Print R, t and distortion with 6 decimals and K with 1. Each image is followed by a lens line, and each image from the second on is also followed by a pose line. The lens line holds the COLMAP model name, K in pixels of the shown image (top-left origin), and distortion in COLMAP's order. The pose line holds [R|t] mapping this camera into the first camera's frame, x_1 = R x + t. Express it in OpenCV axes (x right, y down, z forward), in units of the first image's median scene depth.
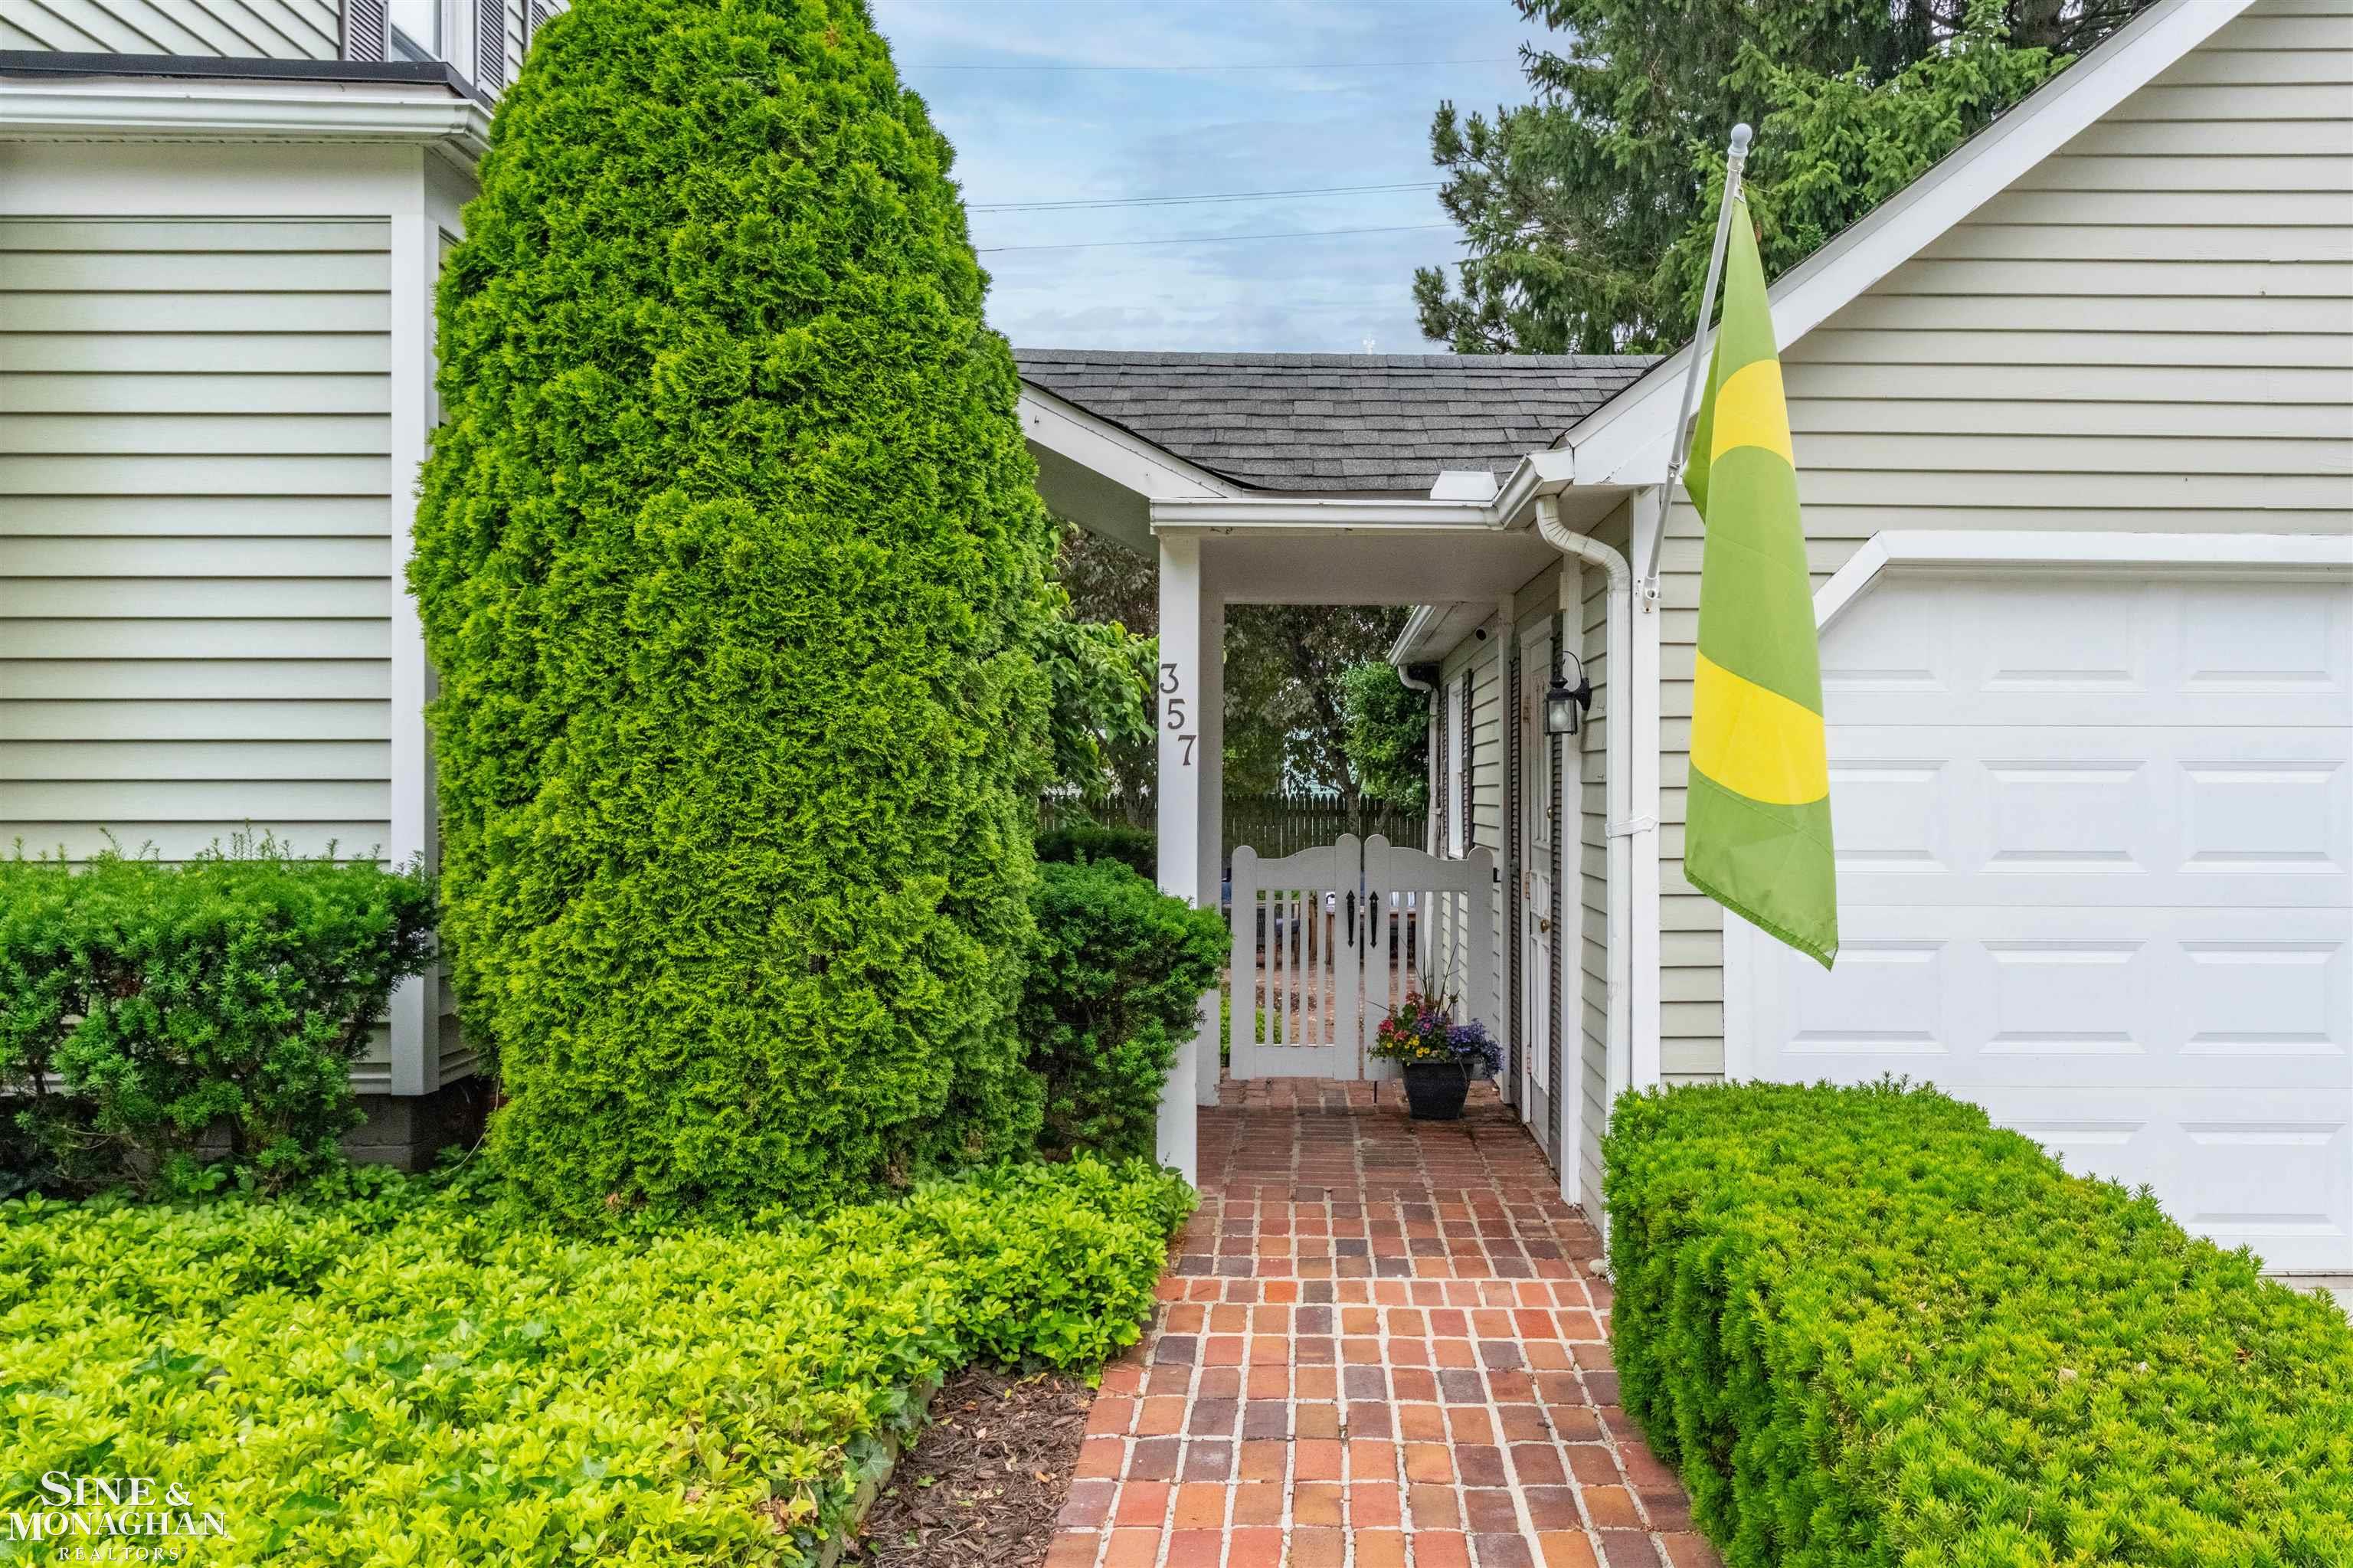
lens RADIAL K [[1836.0, 0, 1316.4], [0, 1836.0, 795.4], [0, 0, 1]] dist [0.006269, 0.000057]
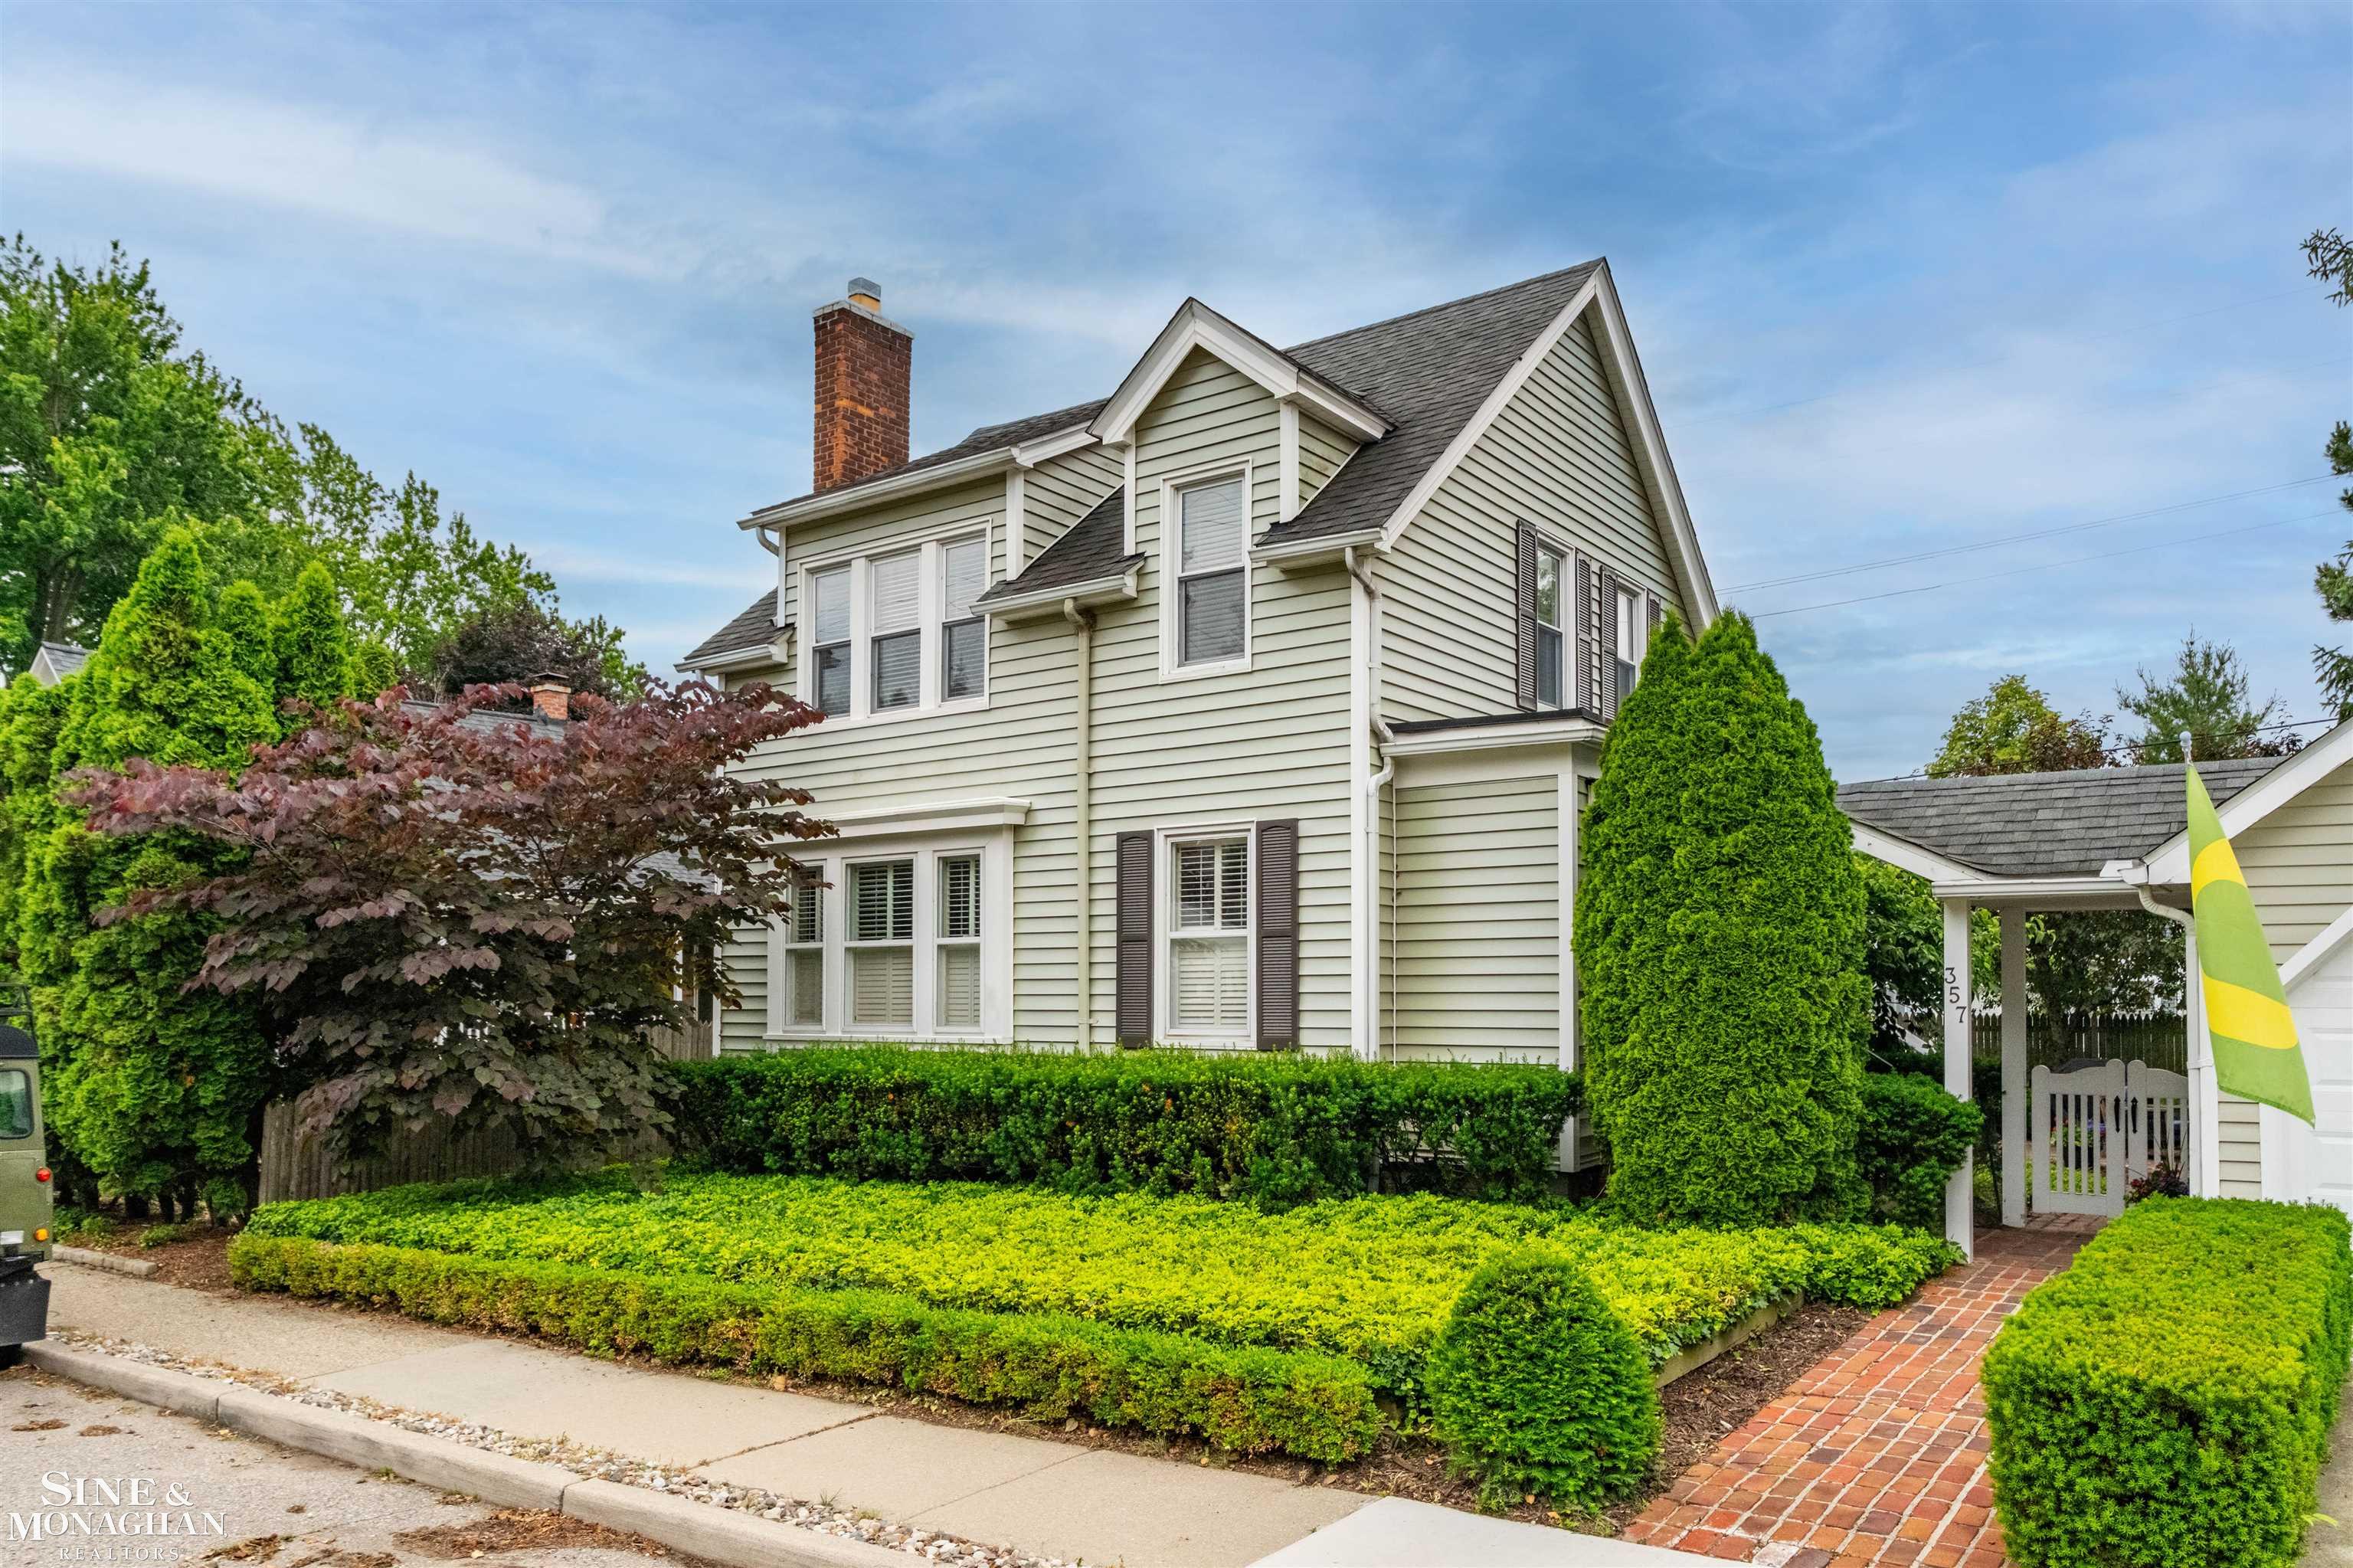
lens RADIAL K [[1649.6, 0, 1182.7], [0, 1649.6, 954.6], [0, 0, 1]] dist [0.007622, 0.001206]
pose [[0.805323, -0.016118, -0.592617, 0.362166], [0.000103, 0.999634, -0.027047, -0.051427], [0.592836, 0.021721, 0.805030, -1.014244]]
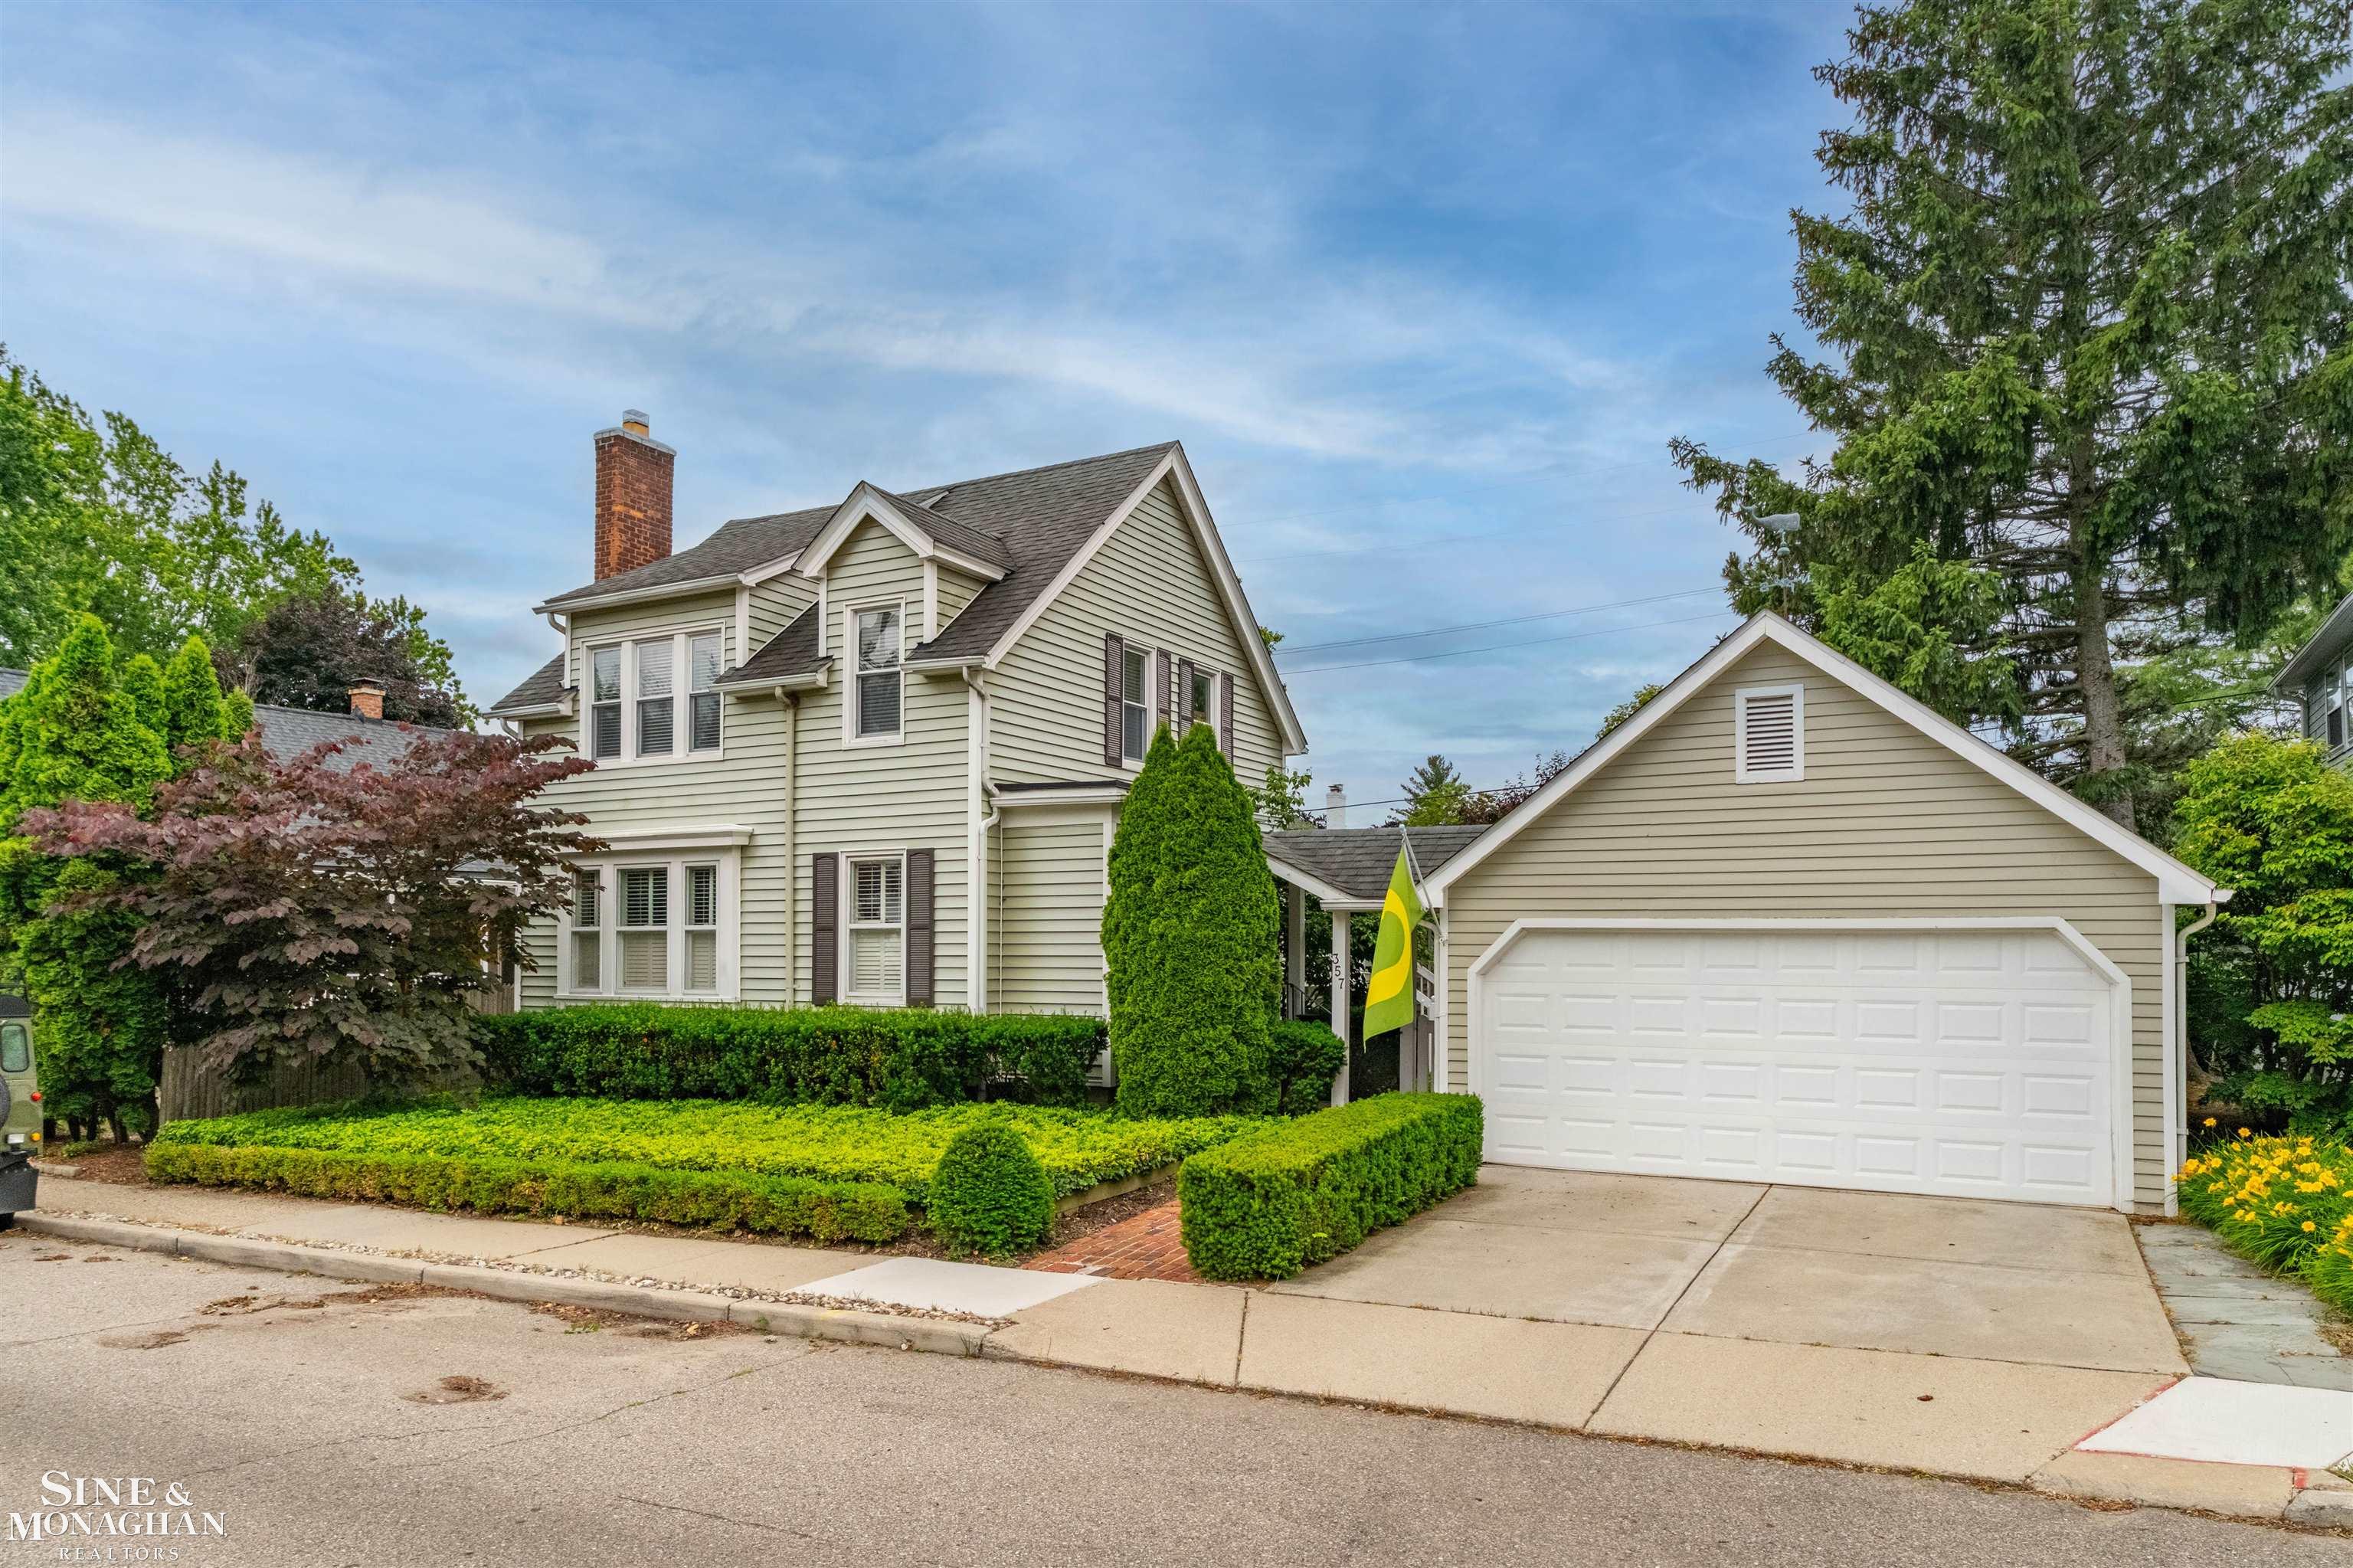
lens RADIAL K [[1524.9, 0, 1173.1], [0, 1524.9, 939.2], [0, 0, 1]] dist [0.003694, 0.000707]
pose [[0.875325, -0.002878, -0.483526, 1.106339], [-0.001124, 0.999967, -0.007987, -0.096869], [0.483533, 0.007535, 0.875293, -1.588710]]
